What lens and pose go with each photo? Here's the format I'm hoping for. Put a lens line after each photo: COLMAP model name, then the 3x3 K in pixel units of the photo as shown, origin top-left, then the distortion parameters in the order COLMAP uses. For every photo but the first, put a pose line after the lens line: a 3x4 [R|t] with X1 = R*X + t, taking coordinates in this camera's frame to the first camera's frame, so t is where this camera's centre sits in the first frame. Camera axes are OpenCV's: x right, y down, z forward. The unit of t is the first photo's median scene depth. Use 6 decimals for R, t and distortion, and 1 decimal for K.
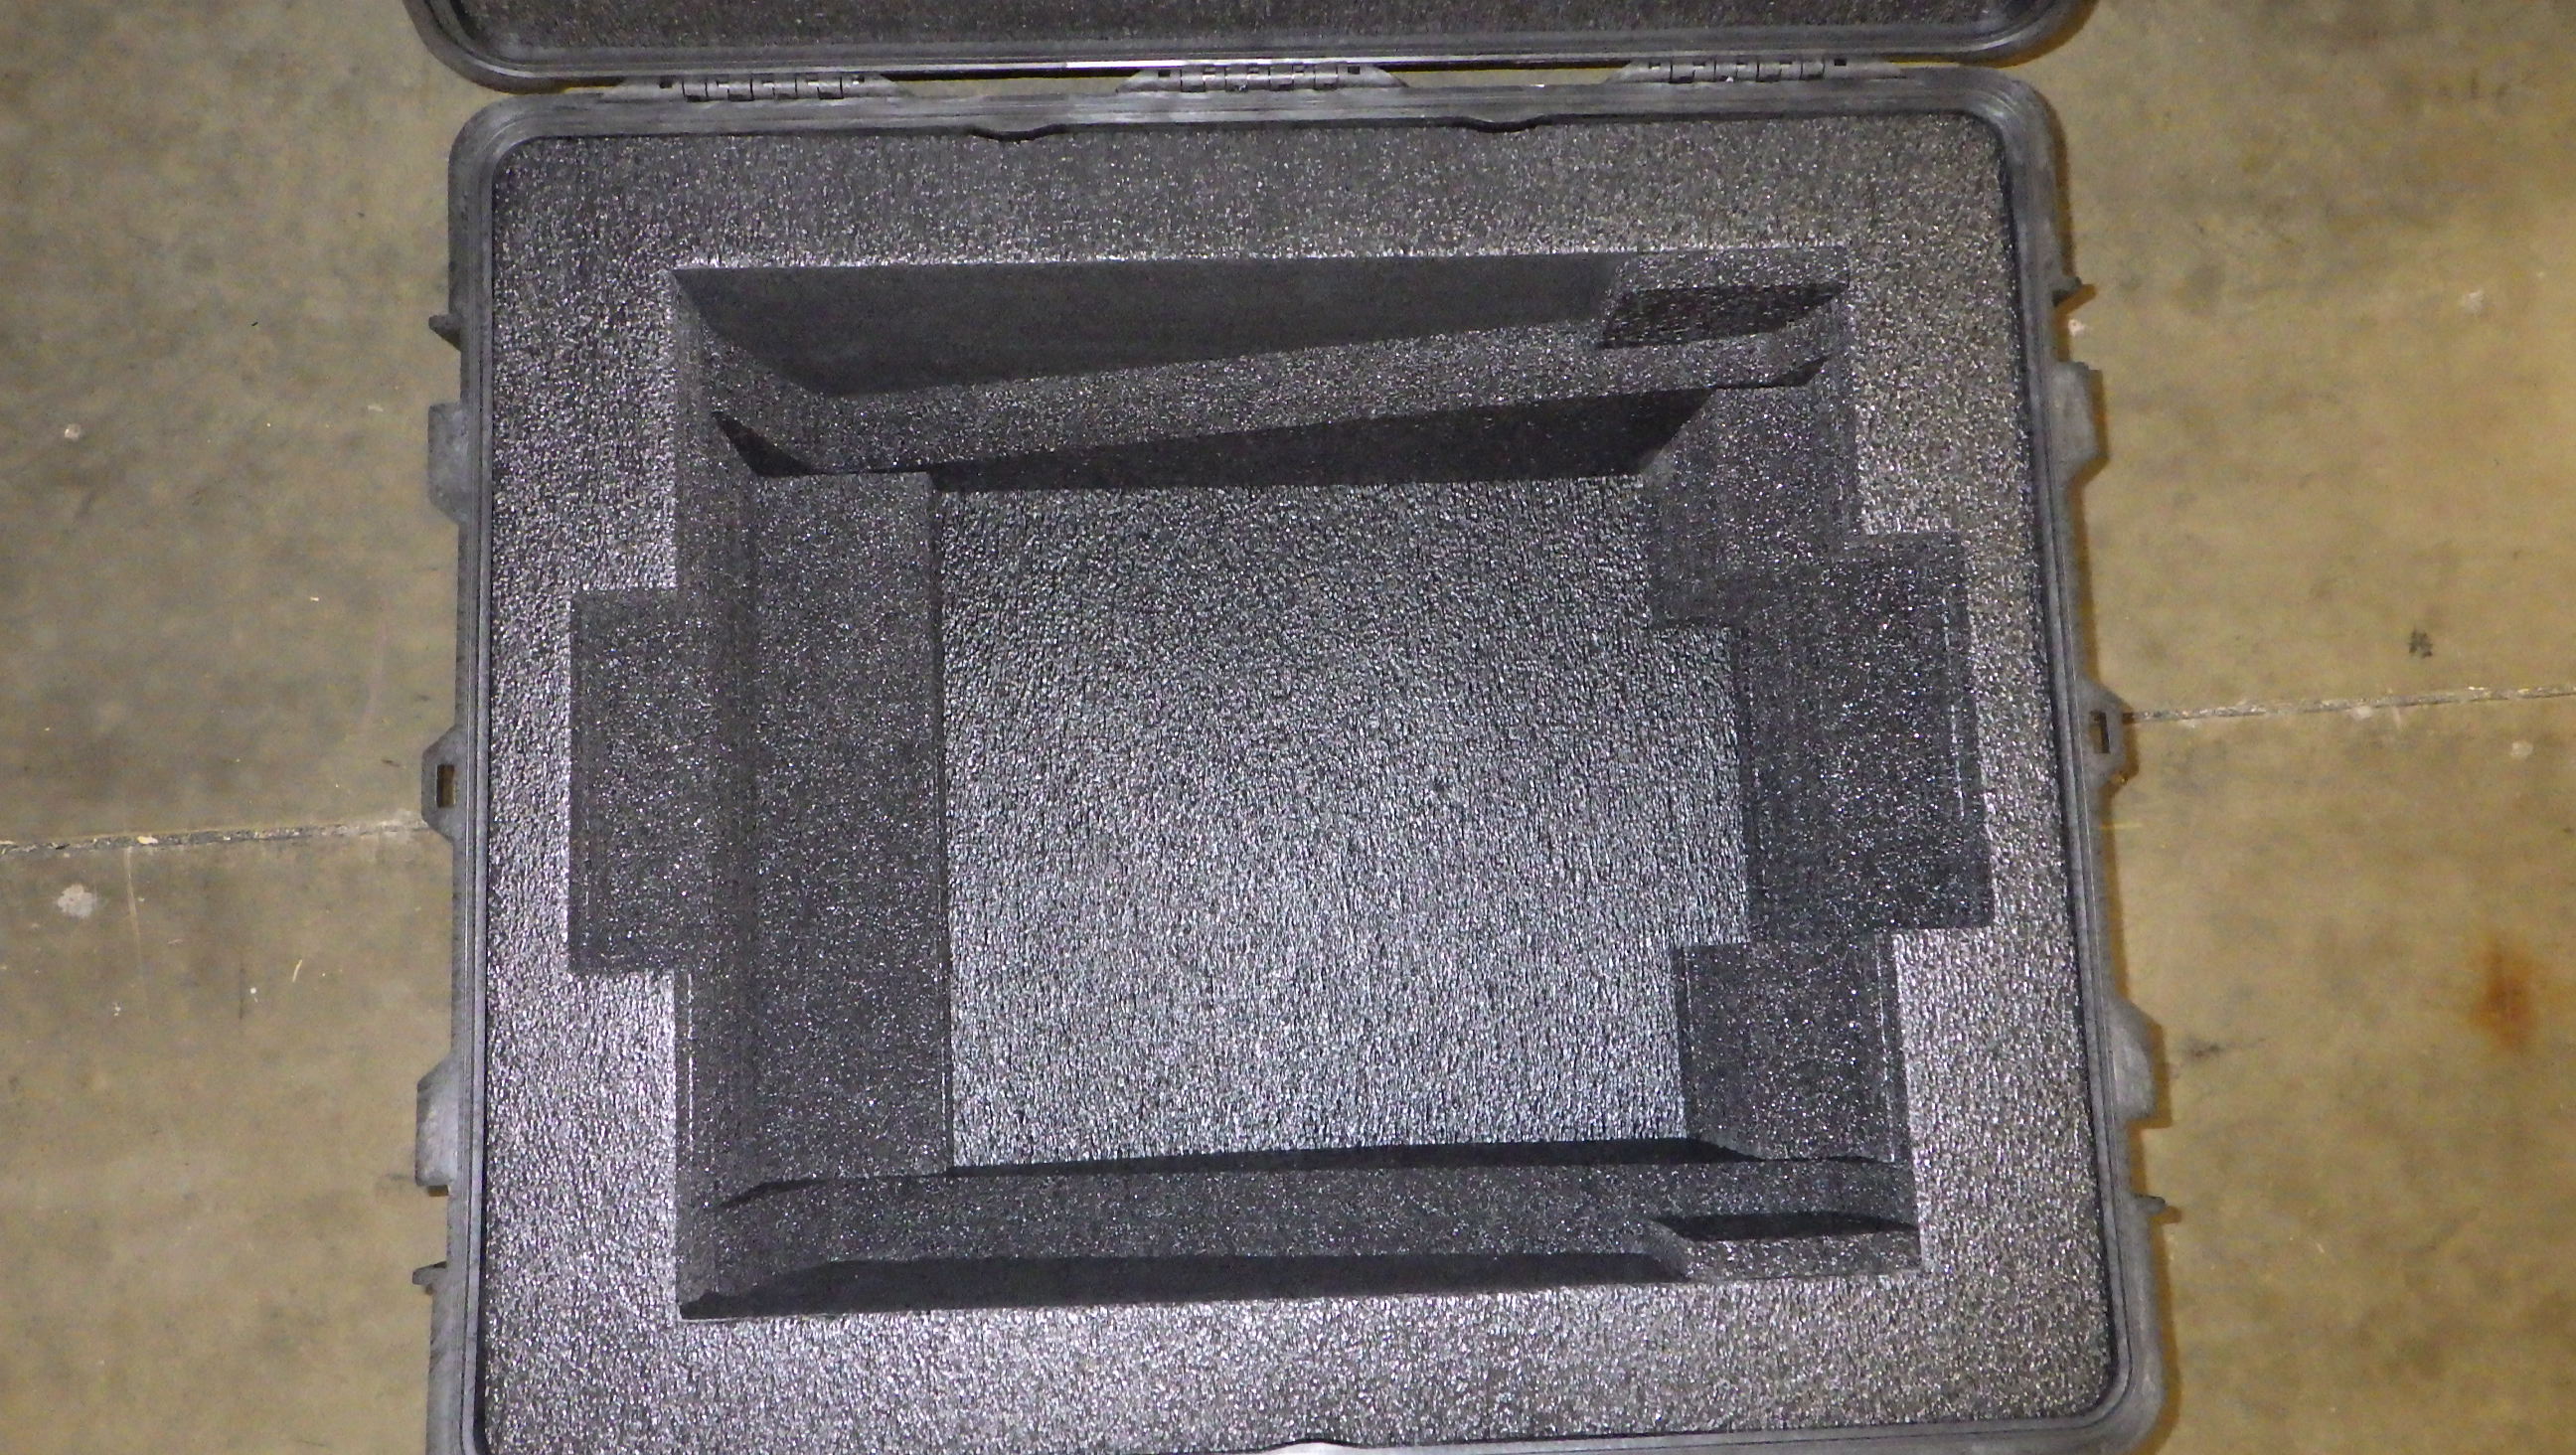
lens RADIAL K [[2137.5, 0, 1279.5], [0, 2137.5, 736.4], [0, 0, 1]] dist [0.005527, -0.003273]
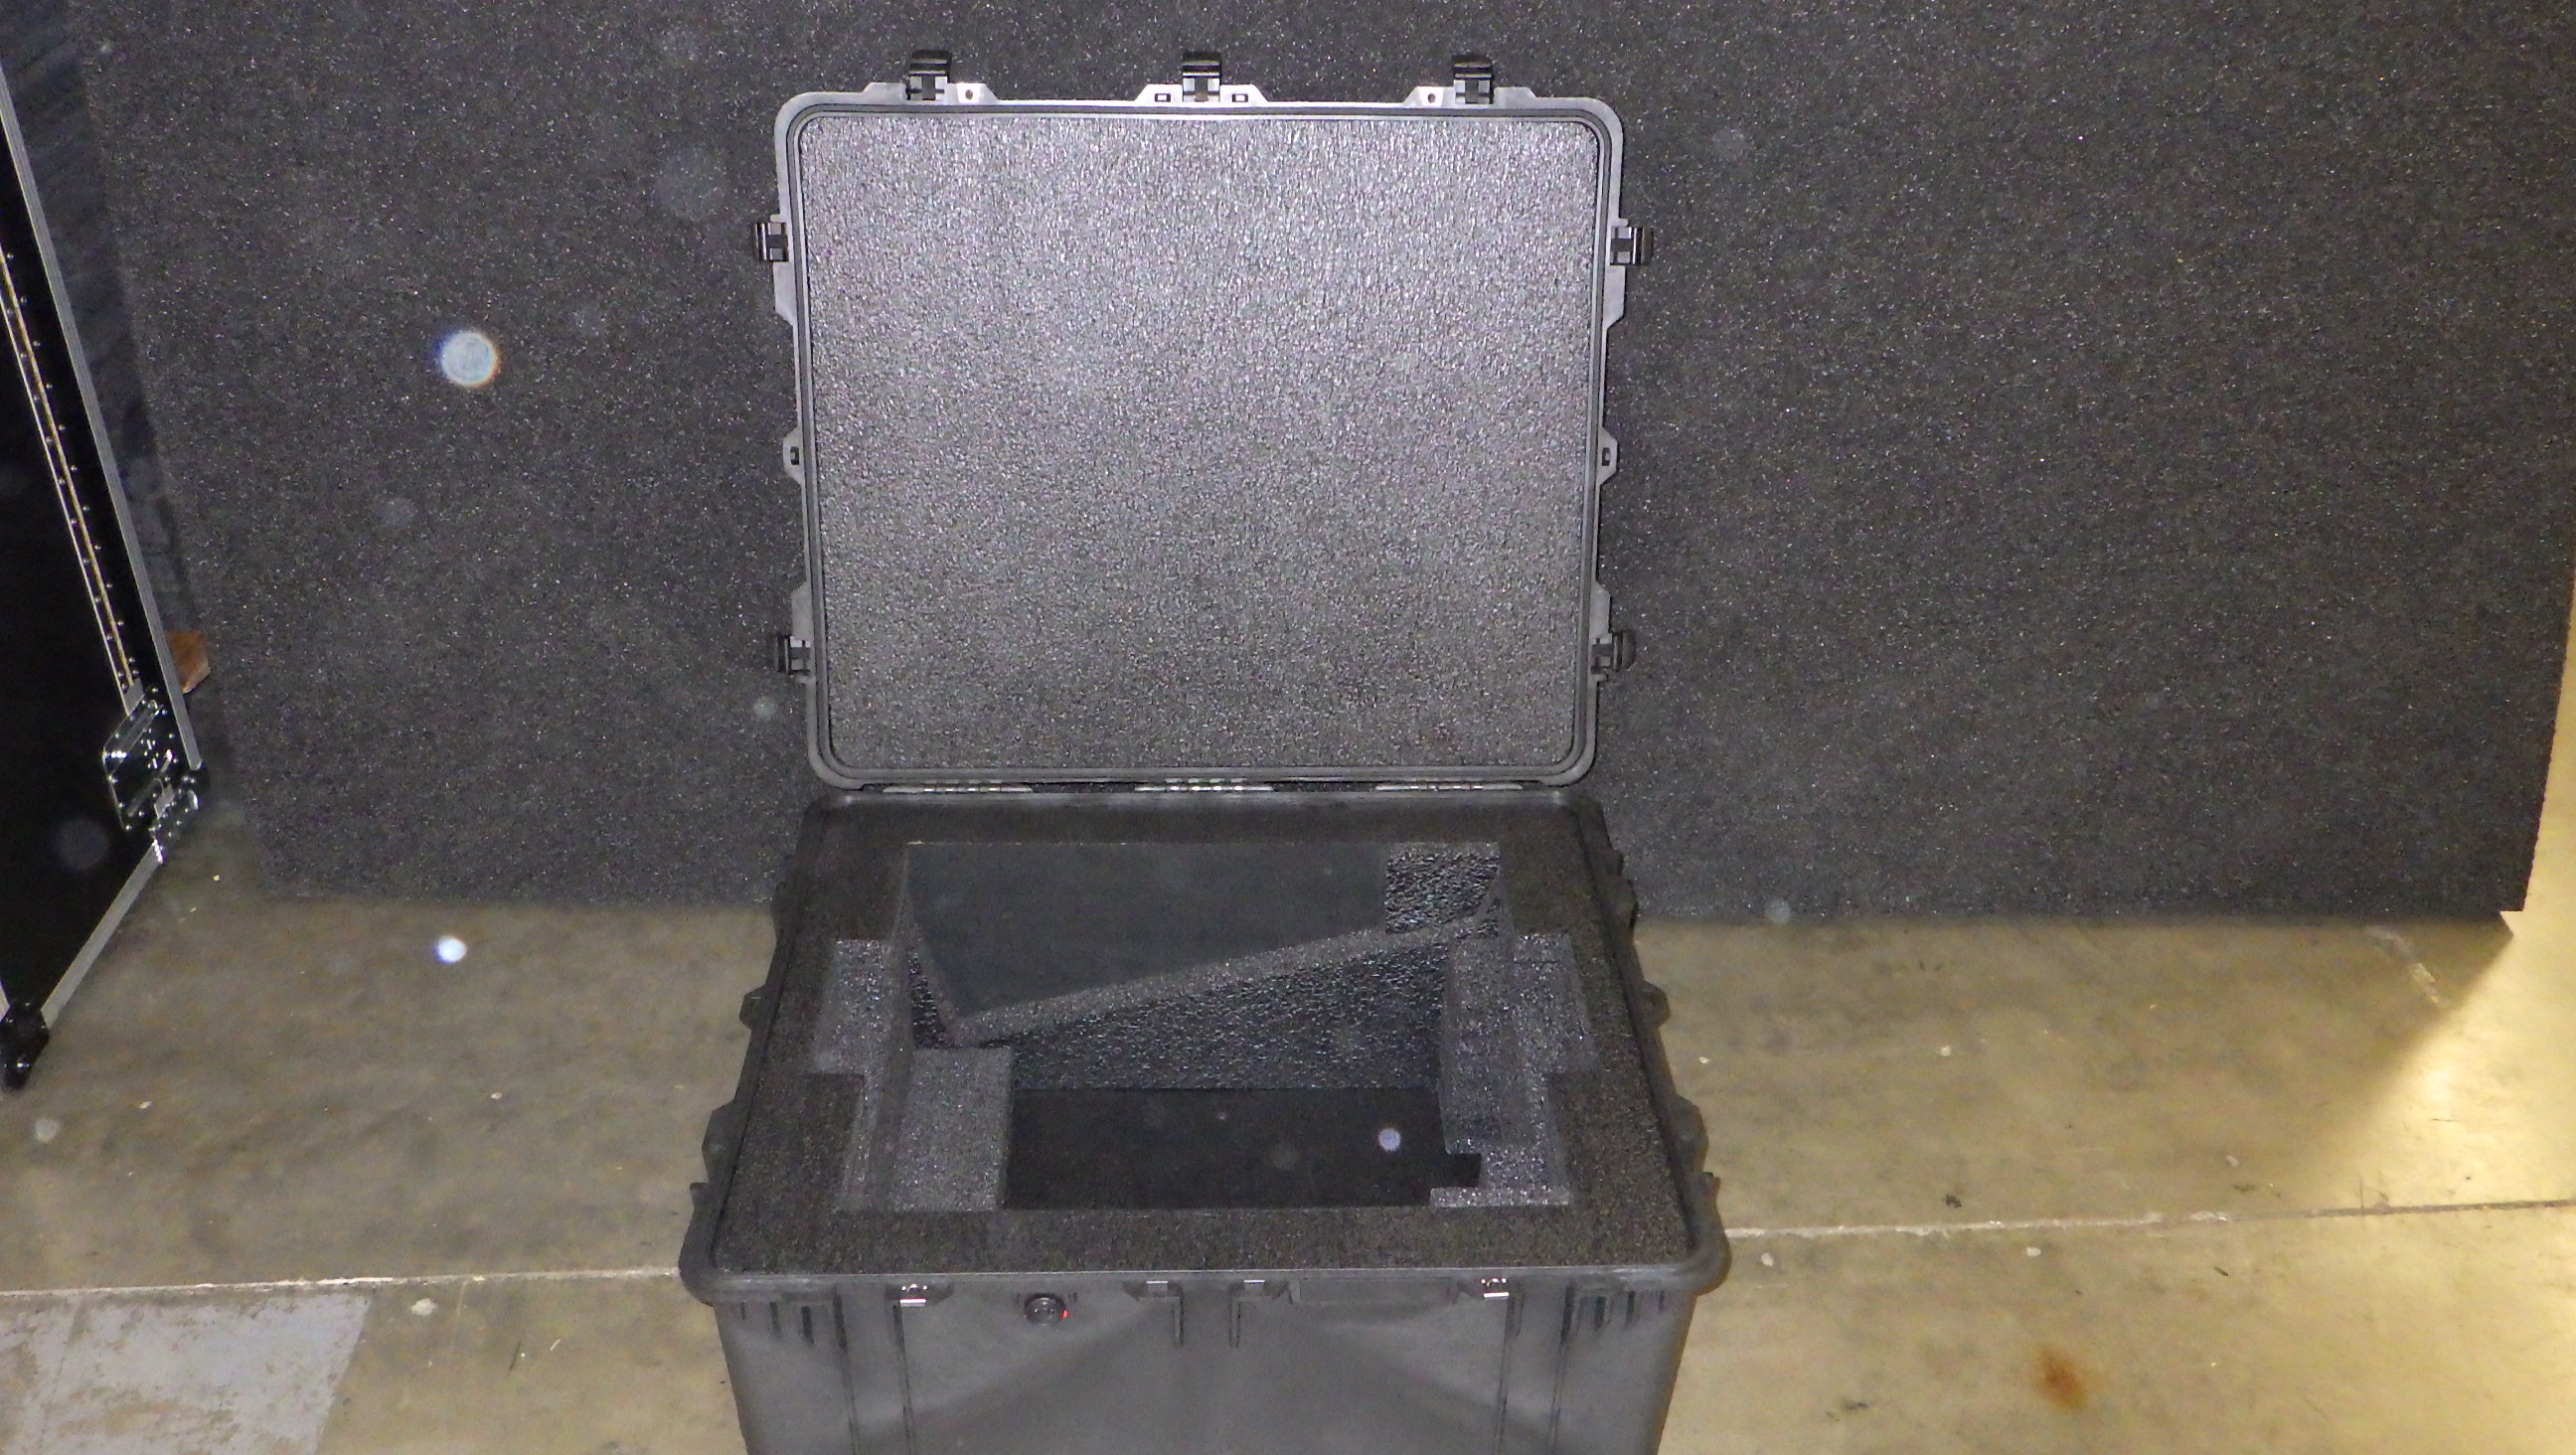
lens RADIAL K [[2137.5, 0, 1280.9], [0, 2137.5, 703.4], [0, 0, 1]] dist [0.005527, -0.003273]
pose [[0.999807, -0.013633, -0.014161, 0.073798], [-0.002426, 0.629309, -0.777151, 0.953955], [0.019507, 0.777036, 0.629154, -0.271890]]
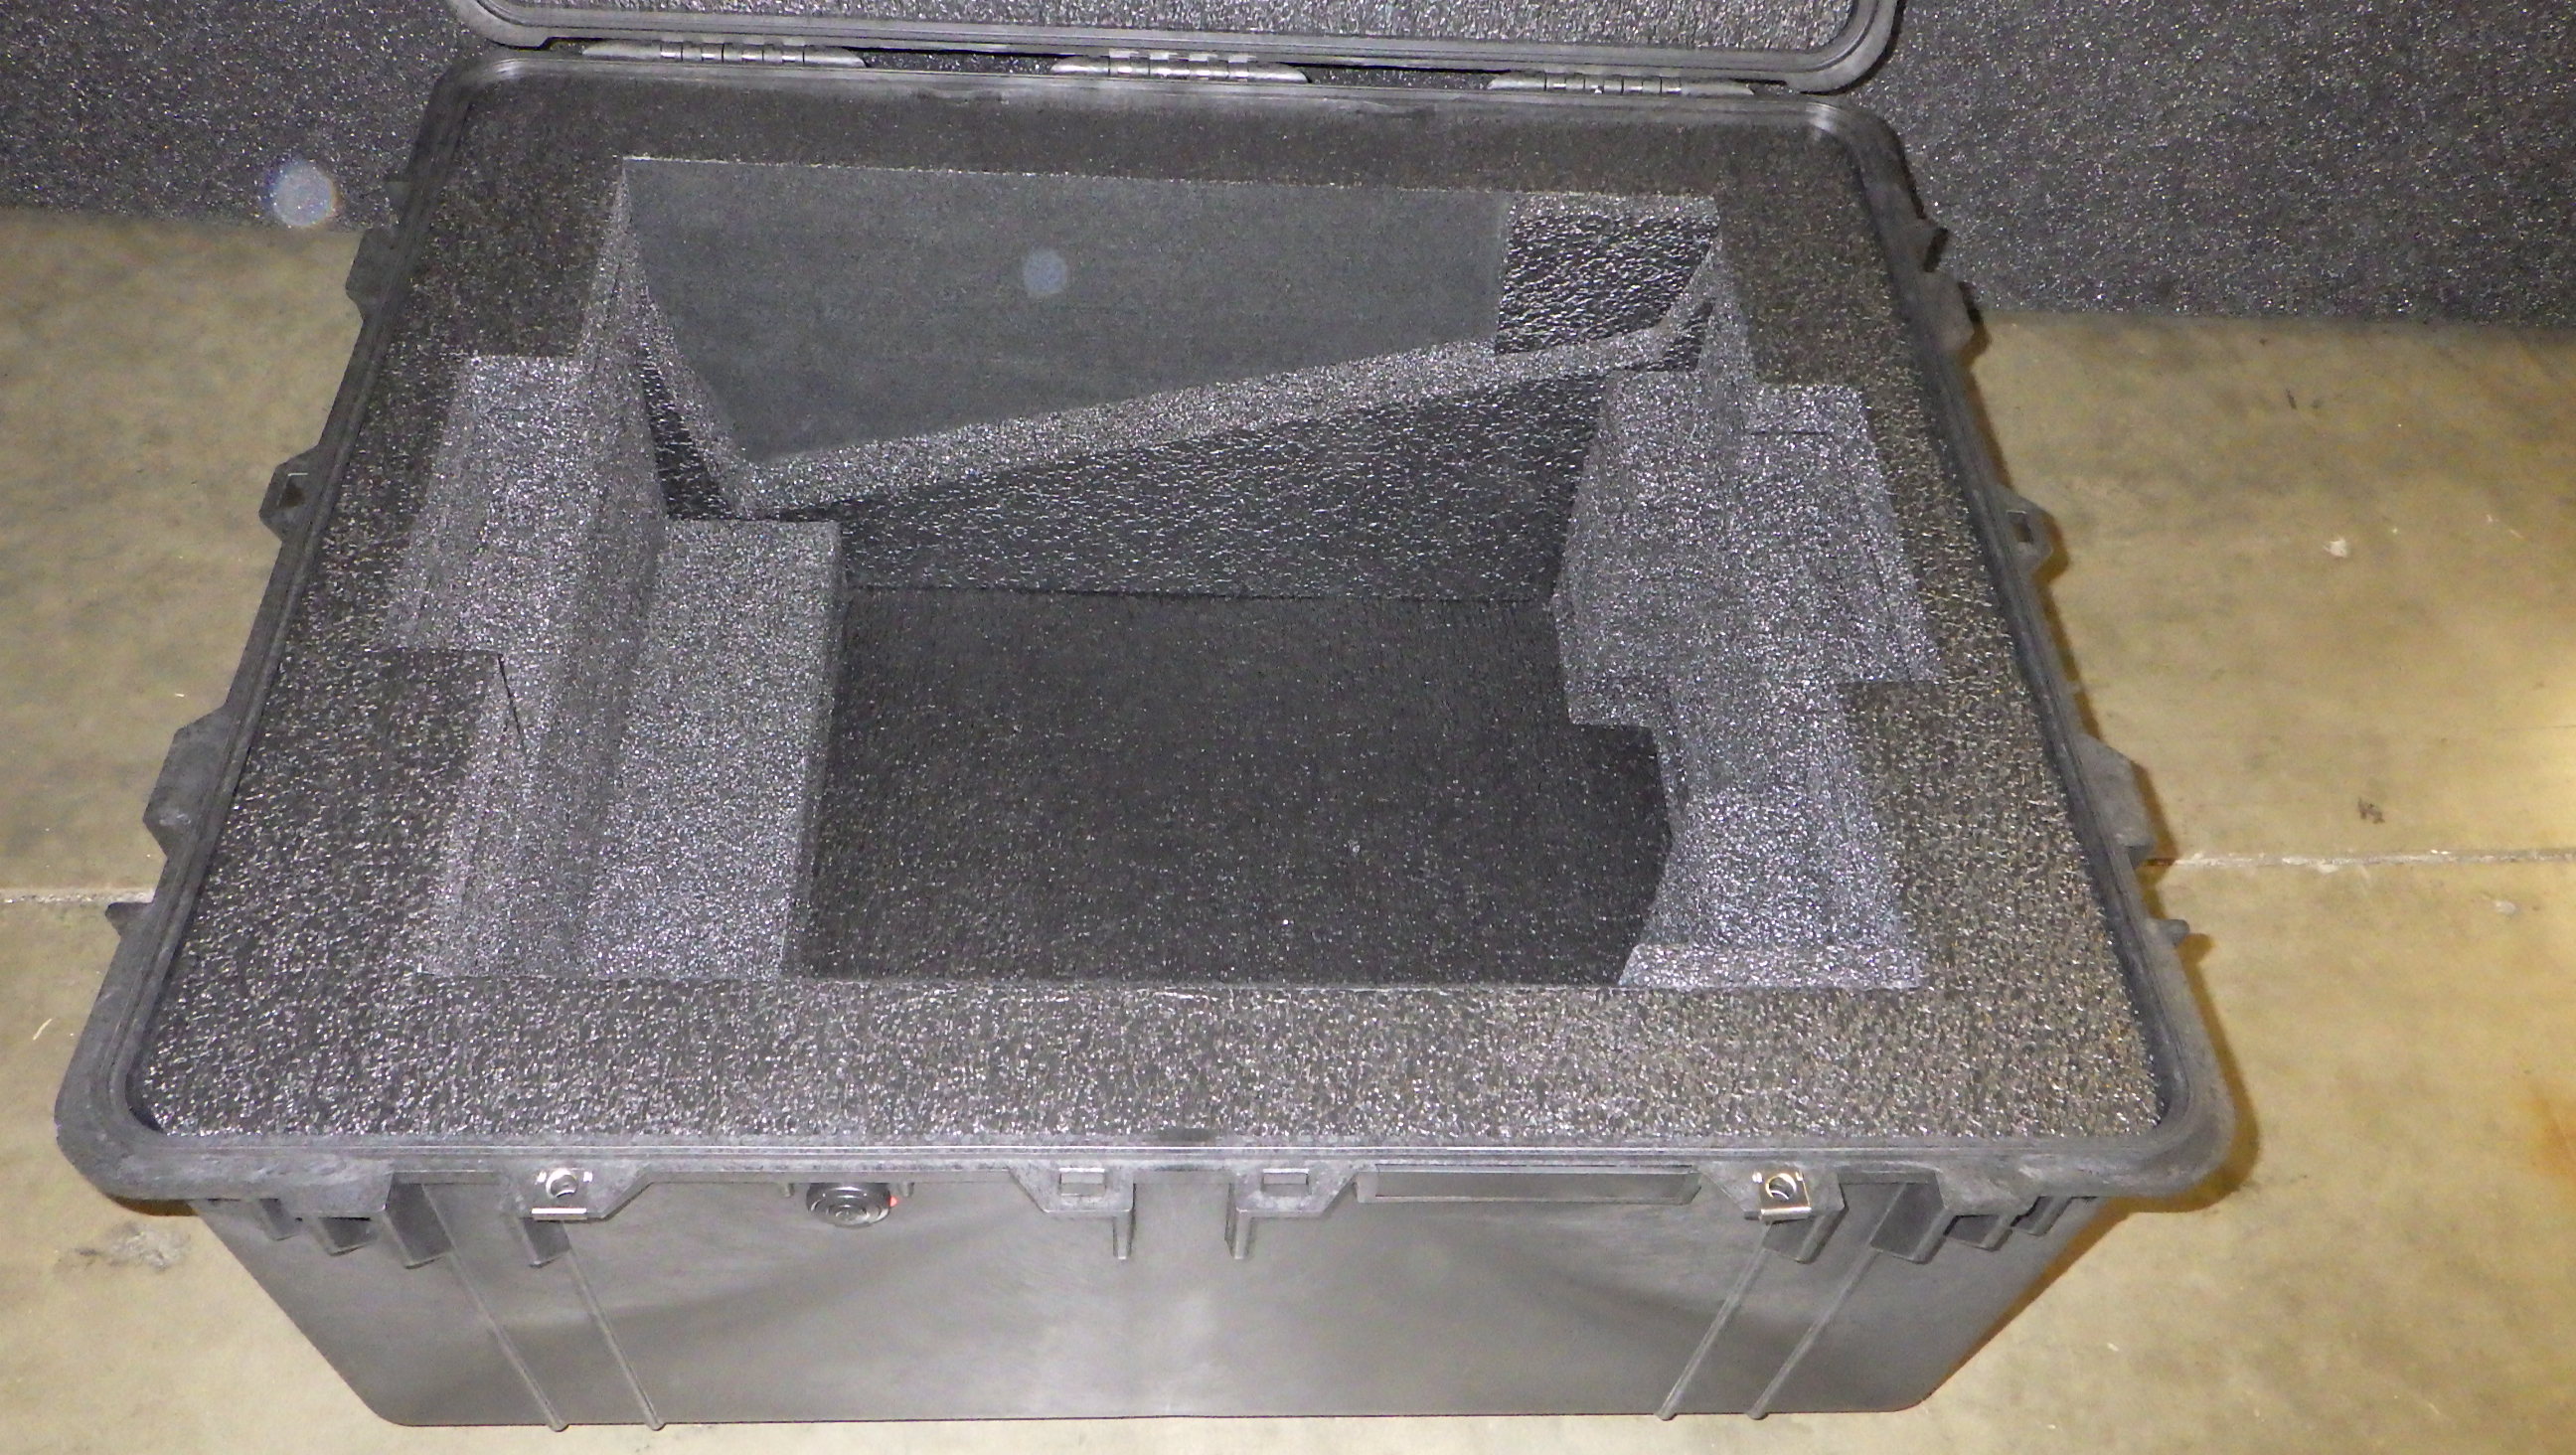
lens RADIAL K [[2137.5, 0, 1282.5], [0, 2137.5, 704.1], [0, 0, 1]] dist [0.005527, -0.003273]
pose [[0.999577, 0.021283, 0.019845, 0.023574], [-0.007753, 0.852101, -0.523320, 0.431416], [-0.028048, 0.522945, 0.851905, 0.169703]]
